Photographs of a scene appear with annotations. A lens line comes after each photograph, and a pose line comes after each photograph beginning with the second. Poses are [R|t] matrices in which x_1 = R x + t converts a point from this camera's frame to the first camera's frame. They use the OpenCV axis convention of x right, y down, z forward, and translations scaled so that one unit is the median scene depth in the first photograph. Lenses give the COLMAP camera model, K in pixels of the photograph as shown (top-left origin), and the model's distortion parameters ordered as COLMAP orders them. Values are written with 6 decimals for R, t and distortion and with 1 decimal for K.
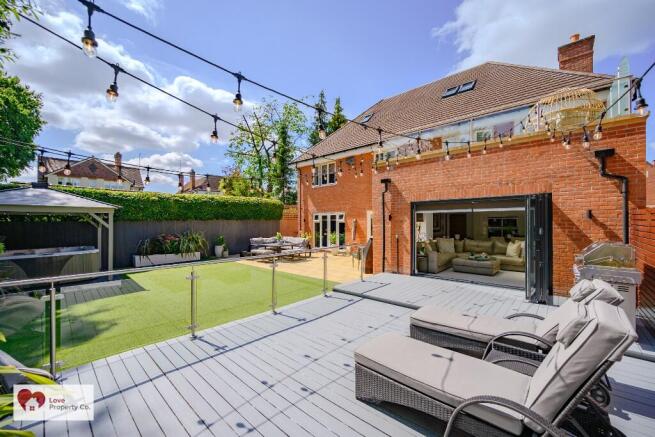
lens RADIAL K [[259.0, 0, 329.7], [0, 259.0, 222.6], [0, 0, 1]] dist [-0.007301, 0.001227]
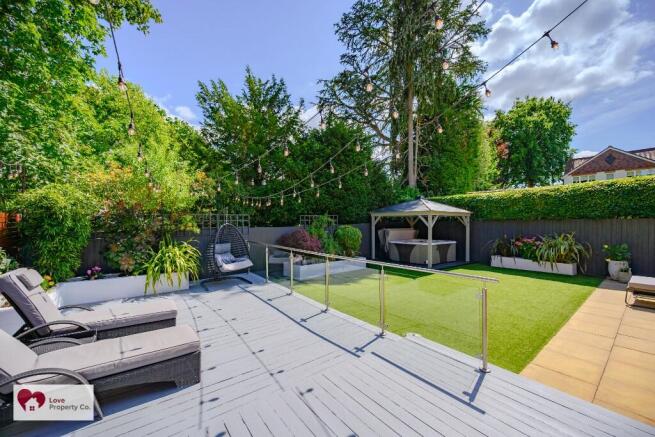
lens RADIAL K [[259.0, 0, 326.8], [0, 259.0, 221.0], [0, 0, 1]] dist [-0.007301, 0.001227]
pose [[-0.194848, -0.001016, -0.980833, 0.353206], [0.001980, 0.999997, -0.001429, -0.005135], [0.980831, -0.002220, -0.194846, 0.521242]]
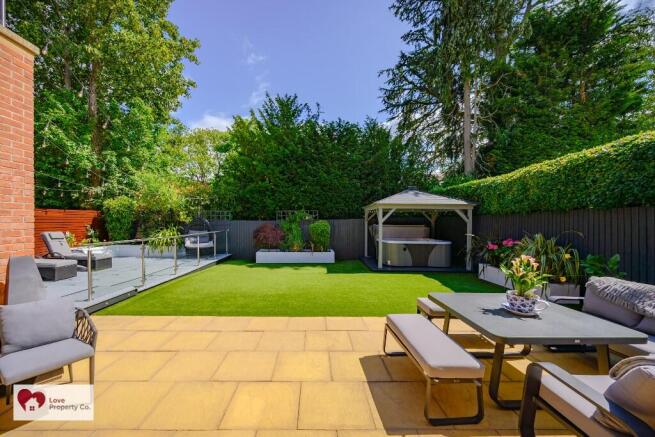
lens RADIAL K [[259.0, 0, 319.0], [0, 259.0, 226.5], [0, 0, 1]] dist [-0.007301, 0.001227]
pose [[-0.744133, 0.013444, -0.667896, 0.074107], [-0.004889, 0.999661, 0.025570, 0.009010], [0.668013, 0.022293, -0.743815, 1.183042]]
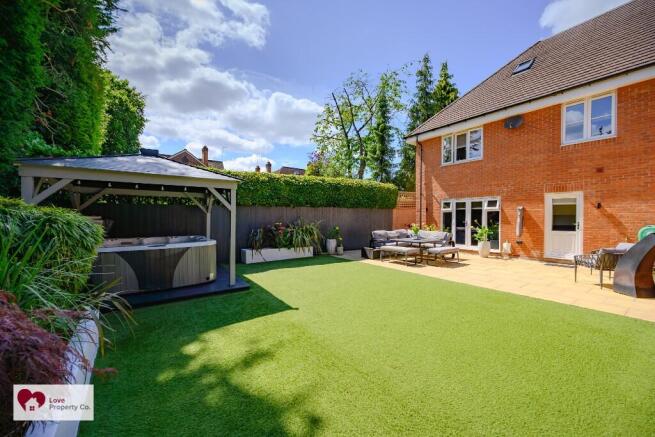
lens RADIAL K [[259.0, 0, 328.4], [0, 259.0, 219.6], [0, 0, 1]] dist [-0.007301, 0.001227]
pose [[0.975575, 0.010402, -0.219420, -0.314431], [-0.008679, 0.999923, 0.008817, 0.025921], [0.219495, -0.006698, 0.975591, 0.264827]]
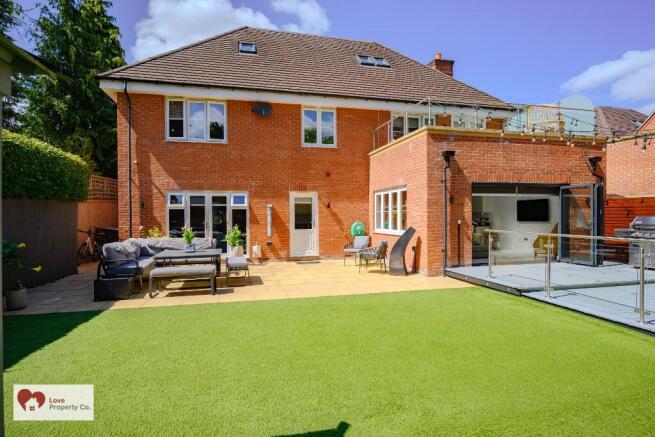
lens RADIAL K [[346.0, 0, 324.2], [0, 346.0, 217.1], [0, 0, 1]] dist [-0.001921, -0.002836]
pose [[0.570012, -0.002037, 0.821634, -0.641747], [0.004782, 0.999988, -0.000839, 0.025105], [-0.821622, 0.004407, 0.570015, 0.511301]]
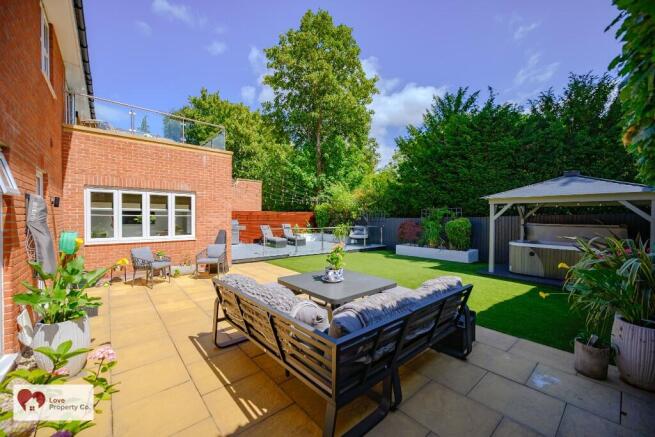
lens RADIAL K [[259.0, 0, 329.1], [0, 259.0, 221.1], [0, 0, 1]] dist [-0.007301, 0.001227]
pose [[-0.989977, -0.005997, 0.141104, -0.272266], [-0.003924, 0.999880, 0.014964, 0.011040], [-0.141177, 0.014260, -0.989882, 1.473543]]
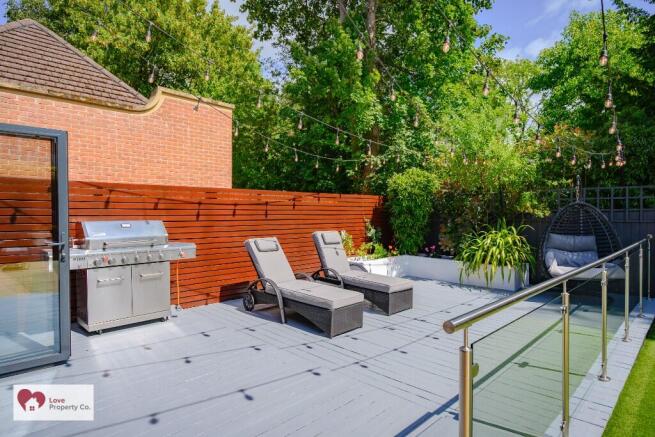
lens RADIAL K [[375.1, 0, 327.1], [0, 375.1, 219.7], [0, 0, 1]] dist [-0.000248, -0.001019]
pose [[-0.998660, -0.003369, 0.051641, 0.116065], [-0.002302, 0.999783, 0.020713, 0.015636], [-0.051700, 0.020567, -0.998451, 0.747407]]
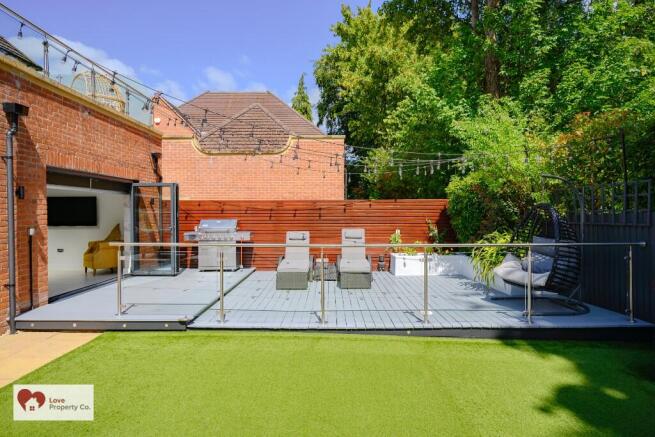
lens RADIAL K [[408.1, 0, 329.4], [0, 408.1, 221.5], [0, 0, 1]] dist [-0.030400, 0.001664]
pose [[-0.666673, -0.010242, 0.745280, -0.475007], [0.003823, 0.999845, 0.017160, 0.015642], [-0.745340, 0.014289, -0.666531, 0.768011]]
